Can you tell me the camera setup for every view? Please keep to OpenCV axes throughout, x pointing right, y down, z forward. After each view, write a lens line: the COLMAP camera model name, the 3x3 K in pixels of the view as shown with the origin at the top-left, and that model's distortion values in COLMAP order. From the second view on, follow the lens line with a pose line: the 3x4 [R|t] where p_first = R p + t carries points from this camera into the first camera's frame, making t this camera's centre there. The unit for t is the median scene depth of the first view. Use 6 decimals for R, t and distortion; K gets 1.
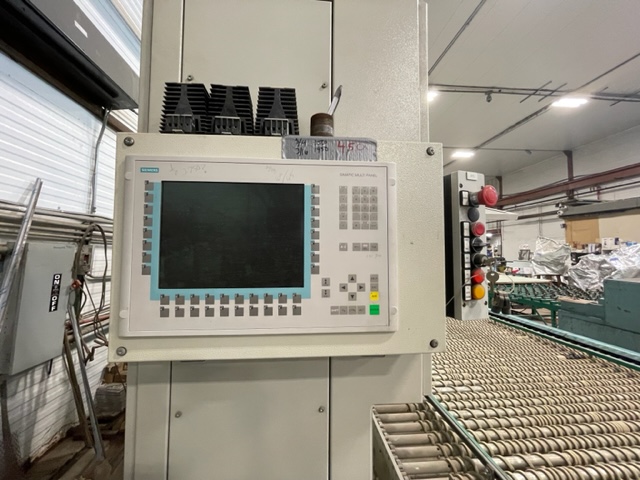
lens RADIAL K [[259.8, 0, 317.4], [0, 259.8, 241.6], [0, 0, 1]] dist [-0.002514, -0.000592]
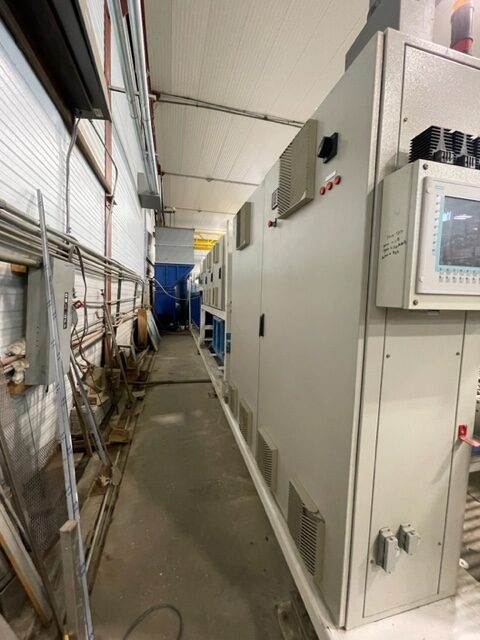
lens RADIAL K [[259.8, 0, 242.2], [0, 259.8, 322.2], [0, 0, 1]] dist [-0.002514, -0.000592]
pose [[0.986335, 0.003649, 0.164710, -0.526112], [-0.026289, 0.990430, 0.135486, 0.088413], [-0.162639, -0.137965, 0.976992, -0.113173]]
